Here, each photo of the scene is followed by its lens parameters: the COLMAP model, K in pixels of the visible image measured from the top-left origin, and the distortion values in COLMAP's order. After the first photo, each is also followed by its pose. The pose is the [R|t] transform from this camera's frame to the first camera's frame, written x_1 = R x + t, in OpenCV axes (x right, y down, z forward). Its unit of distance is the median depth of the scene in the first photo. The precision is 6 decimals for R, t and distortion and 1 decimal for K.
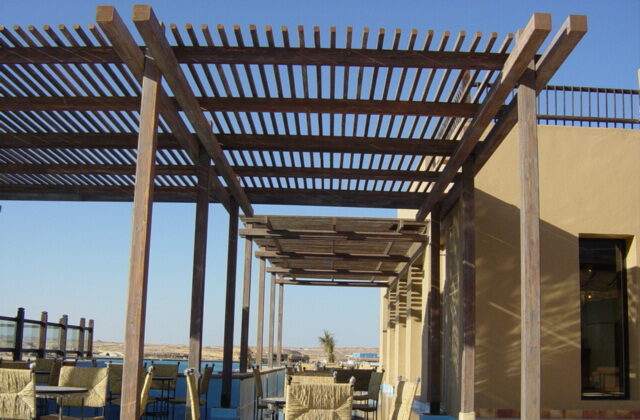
lens RADIAL K [[726.9, 0, 320.0], [0, 726.9, 210.0], [0, 0, 1]] dist [-0.134376, 0.011430]
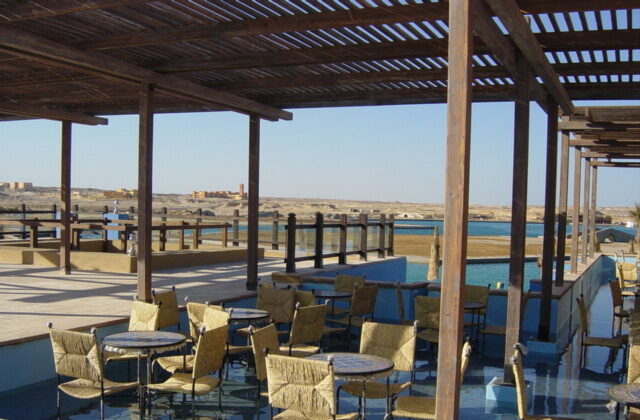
lens RADIAL K [[726.9, 0, 320.0], [0, 726.9, 210.0], [0, 0, 1]] dist [-0.134376, 0.011430]
pose [[0.920855, 0.014170, -0.389648, -0.042441], [0.064013, 0.980285, 0.186931, -0.059731], [0.384615, -0.197079, 0.901793, 0.127228]]
